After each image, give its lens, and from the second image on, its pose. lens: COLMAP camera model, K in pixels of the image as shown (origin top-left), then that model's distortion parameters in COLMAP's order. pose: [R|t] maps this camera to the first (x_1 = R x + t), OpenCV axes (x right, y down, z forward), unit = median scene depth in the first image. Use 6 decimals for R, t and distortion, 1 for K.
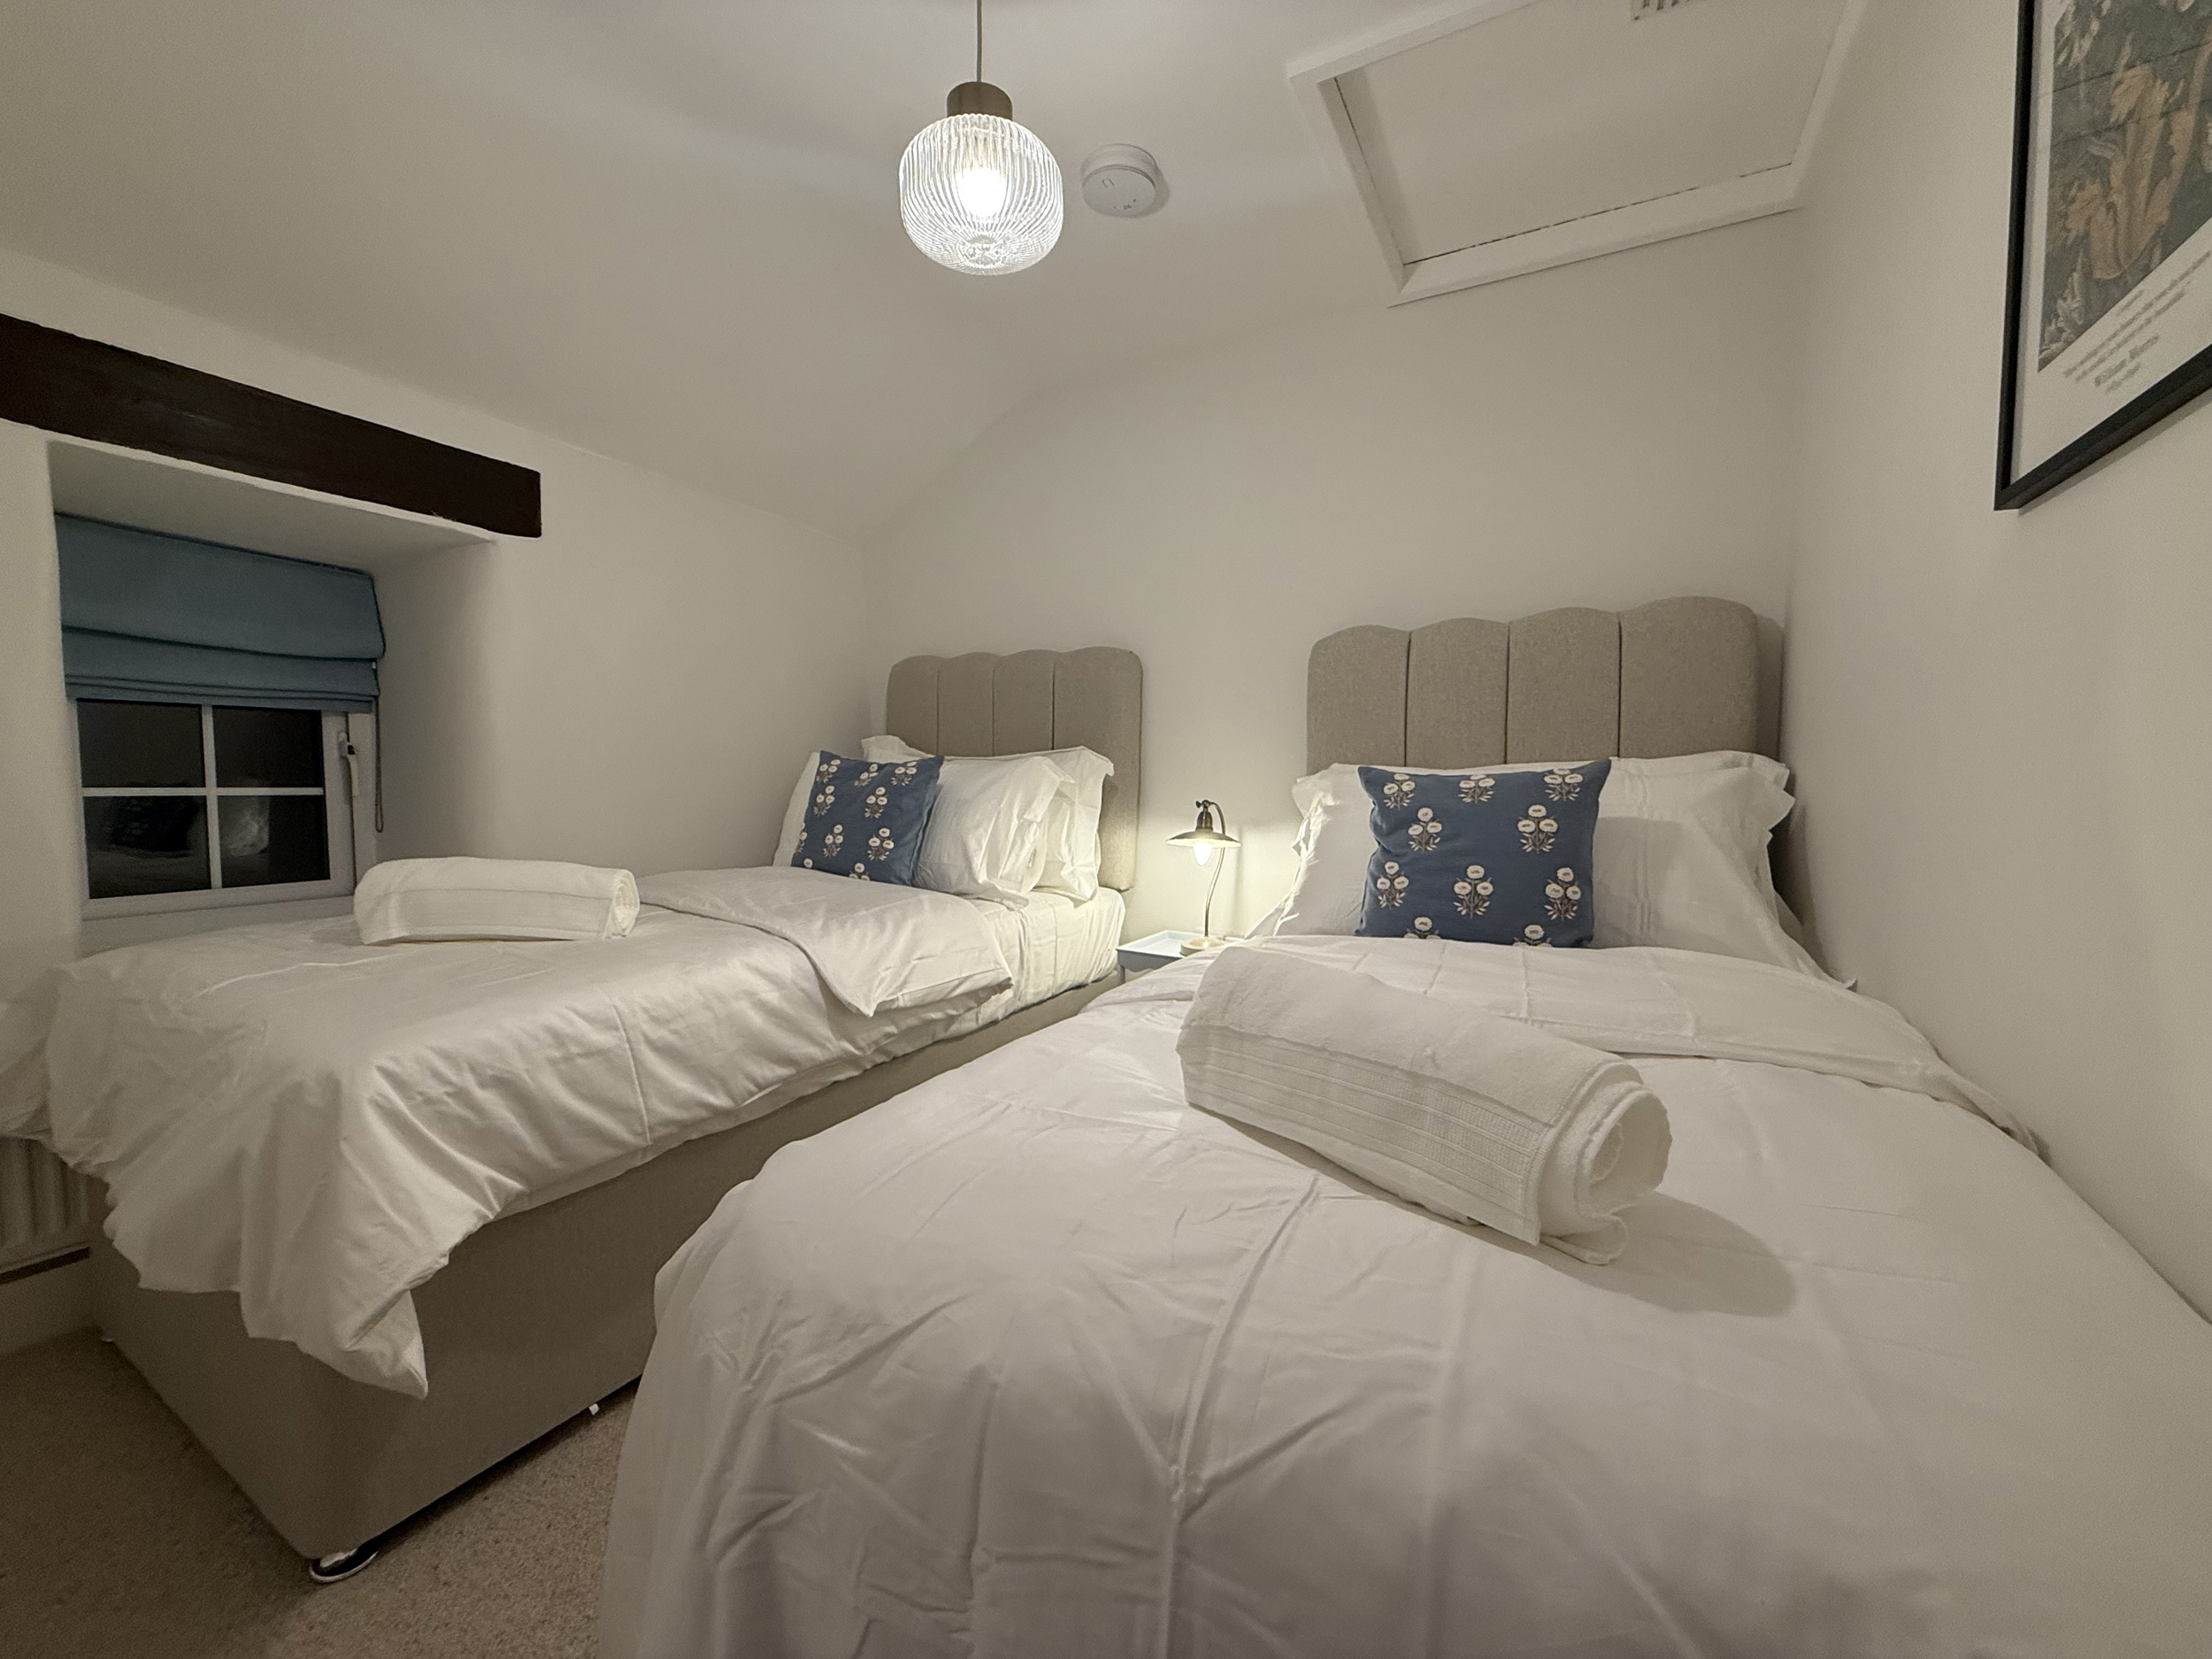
lens RADIAL K [[879.6, 0, 1107.9], [0, 879.6, 828.6], [0, 0, 1]] dist [0.001972, -0.000004]
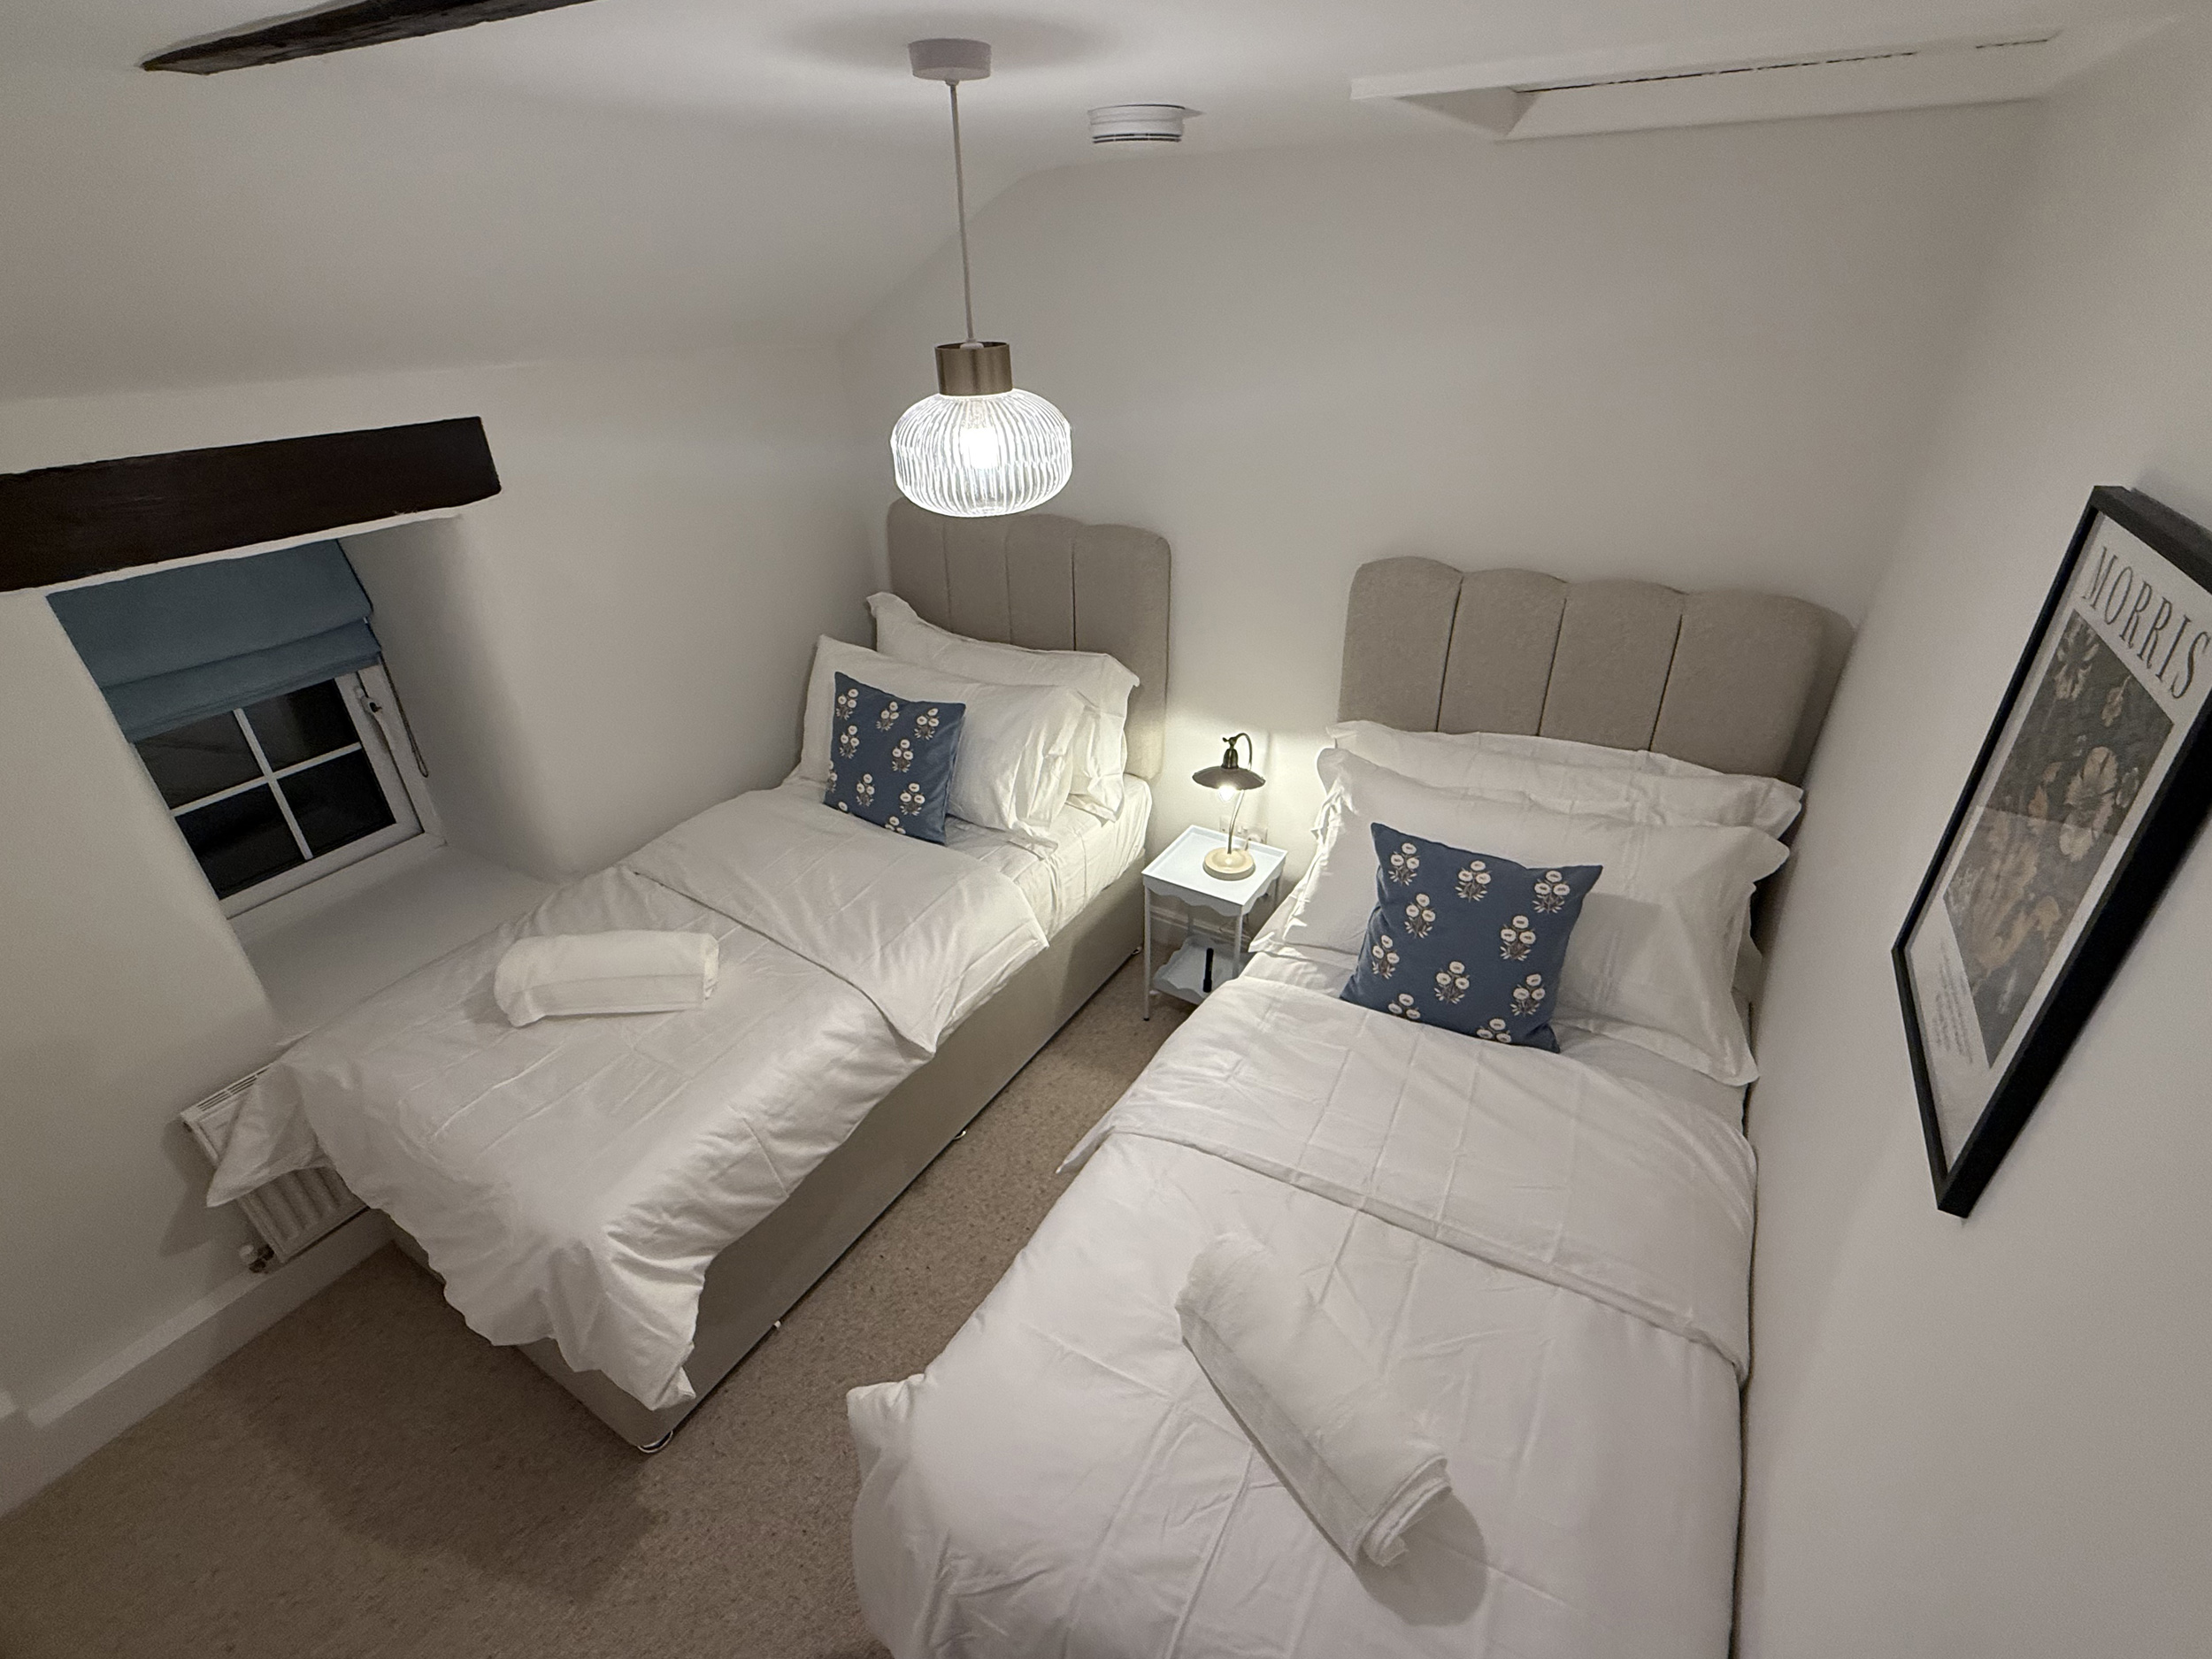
lens RADIAL K [[998.5, 0, 1110.0], [0, 998.5, 831.7], [0, 0, 1]] dist [0.001340, 0.000899]
pose [[0.999406, -0.005936, -0.033958, 0.017033], [0.020362, 0.896517, 0.442541, -0.643912], [0.027817, -0.442970, 0.896105, -0.077326]]
